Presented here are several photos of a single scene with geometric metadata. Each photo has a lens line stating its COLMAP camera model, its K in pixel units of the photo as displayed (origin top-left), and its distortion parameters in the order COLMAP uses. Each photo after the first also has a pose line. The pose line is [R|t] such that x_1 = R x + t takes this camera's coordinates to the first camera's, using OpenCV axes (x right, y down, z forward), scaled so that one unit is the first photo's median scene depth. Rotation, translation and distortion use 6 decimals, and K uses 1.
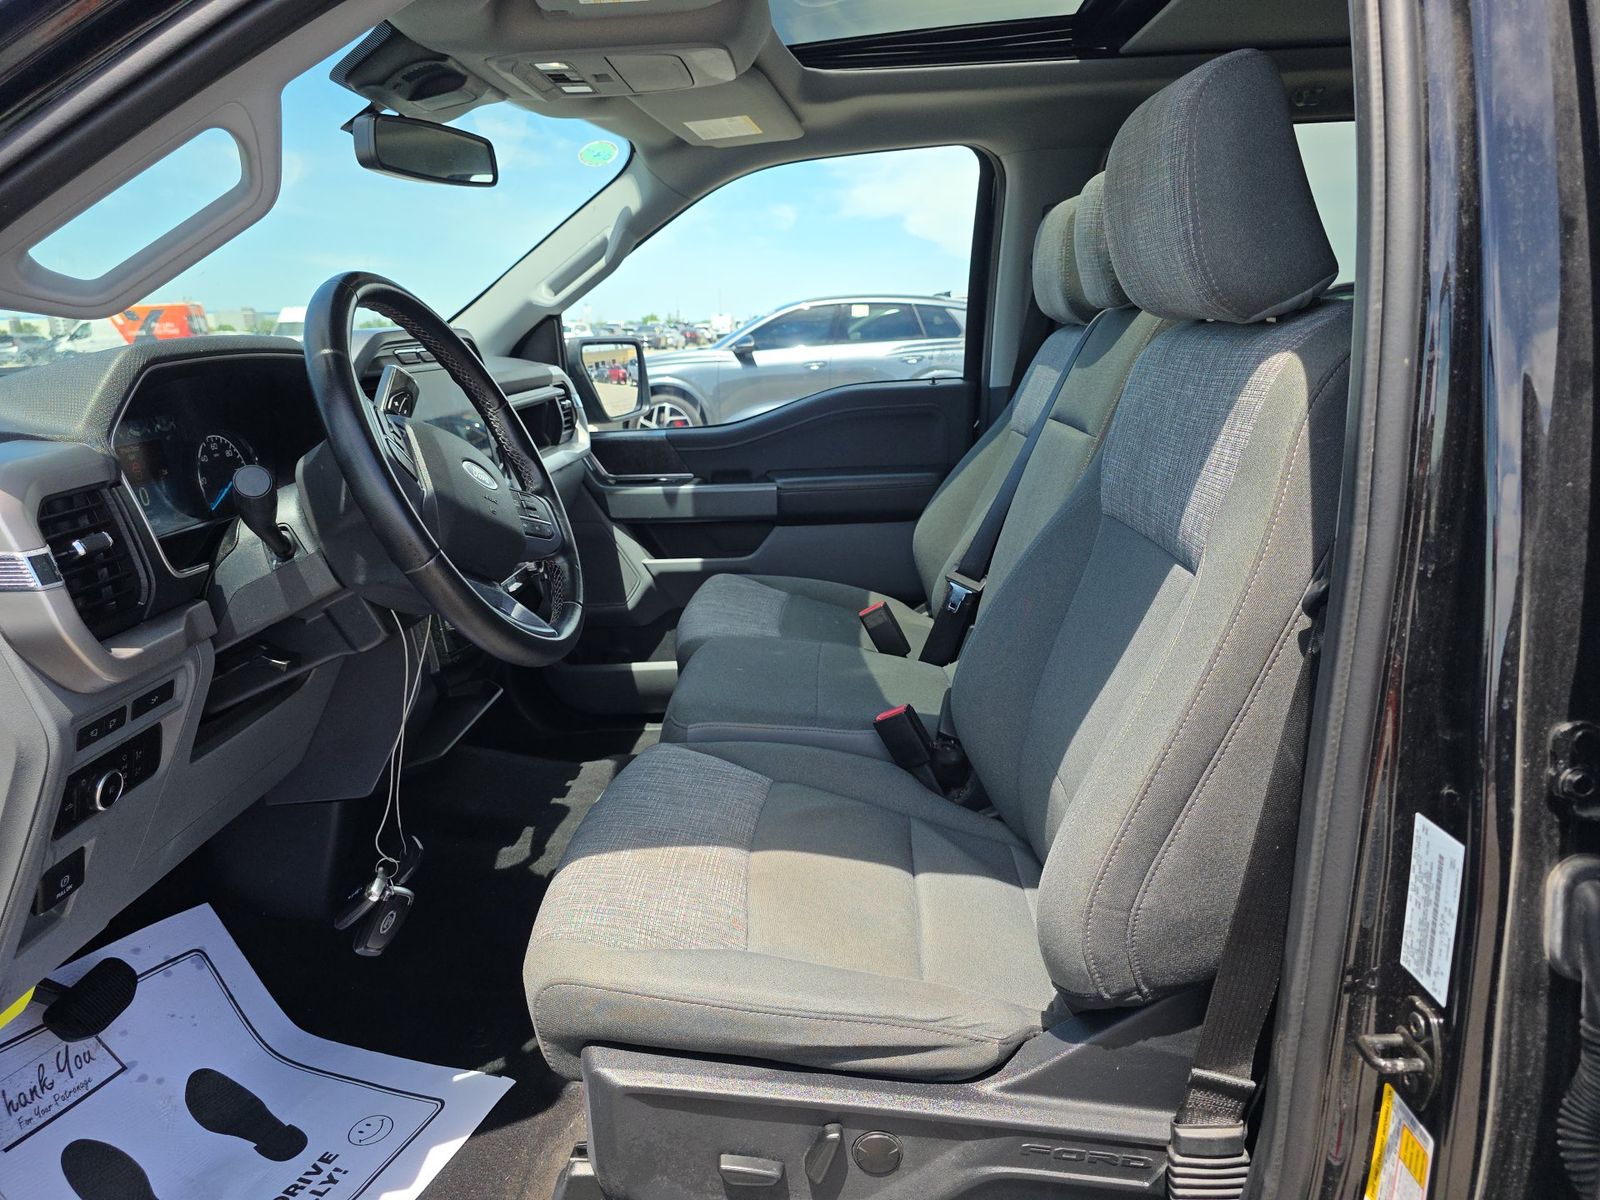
lens RADIAL K [[1089.8, 0, 822.0], [0, 1089.8, 617.6], [0, 0, 1]] dist [0.052491, -0.037752]
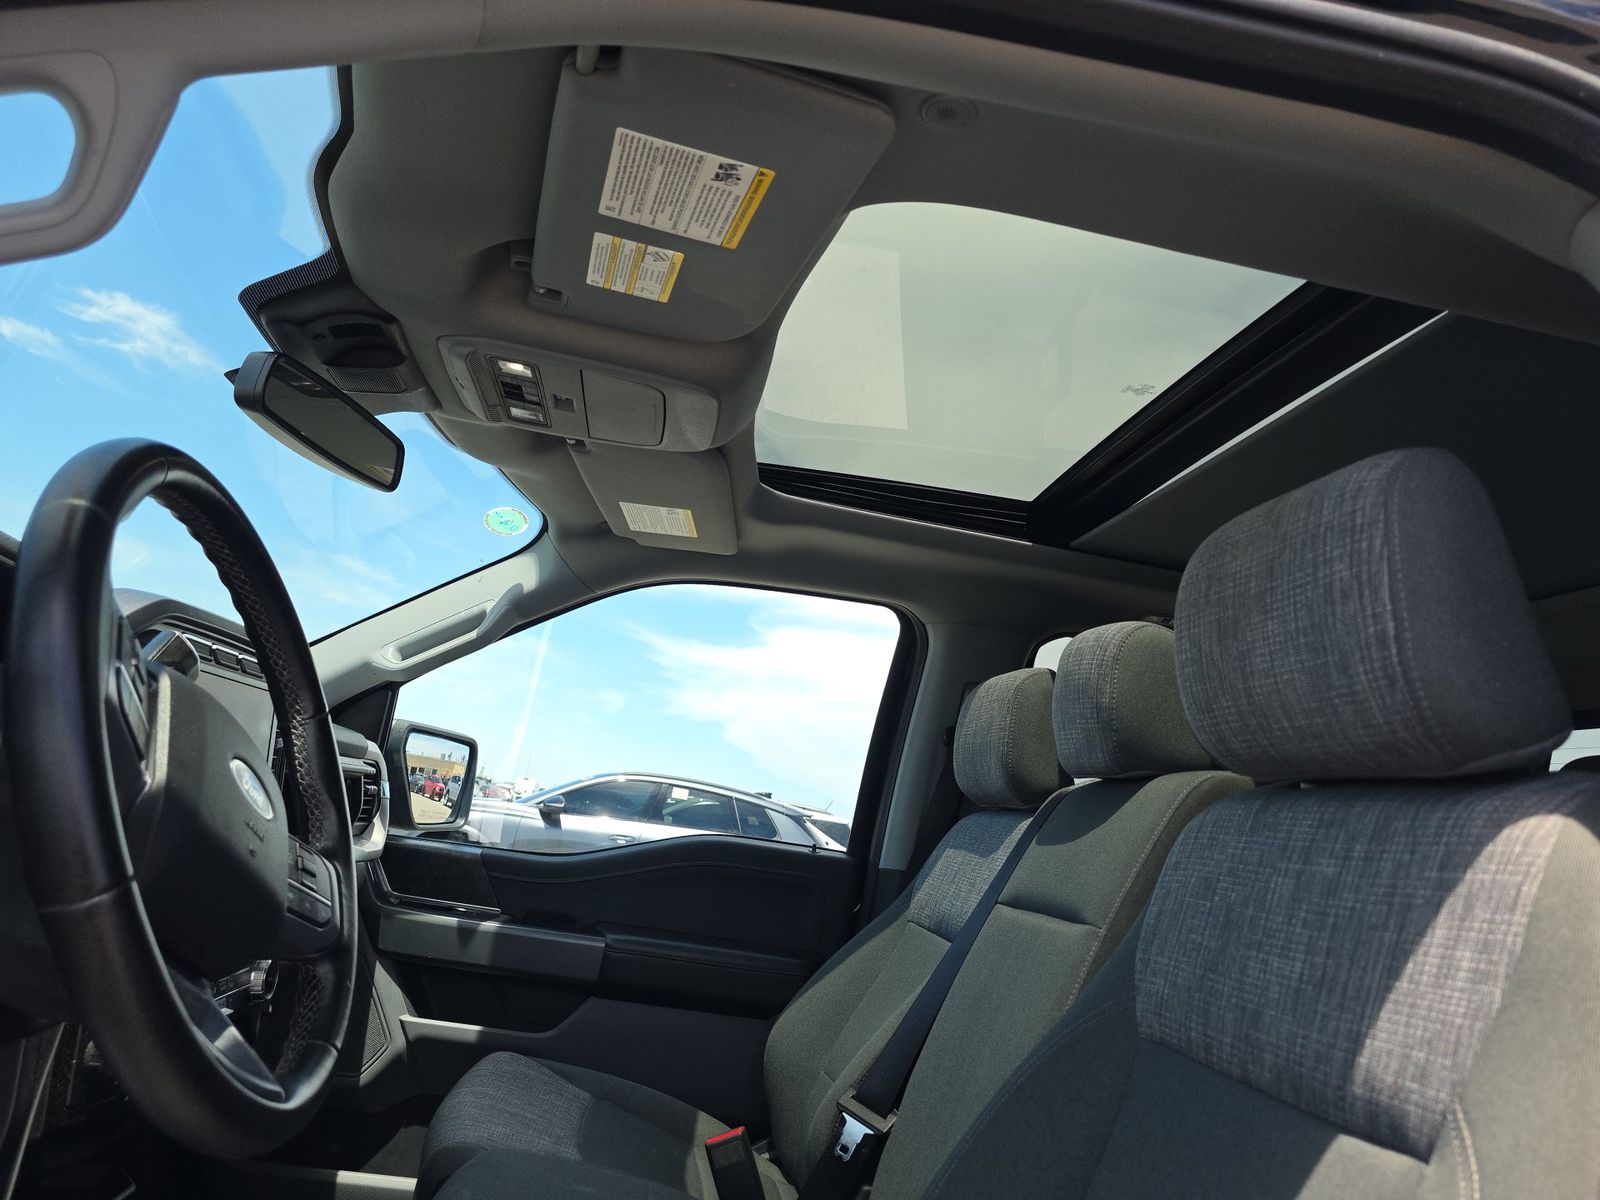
lens RADIAL K [[1089.8, 0, 799.1], [0, 1089.8, 588.7], [0, 0, 1]] dist [0.052491, -0.037752]
pose [[0.969690, 0.216119, 0.113988, -0.056717], [-0.139506, 0.872712, -0.467881, 0.008552], [-0.200596, 0.437797, 0.876410, 0.179755]]
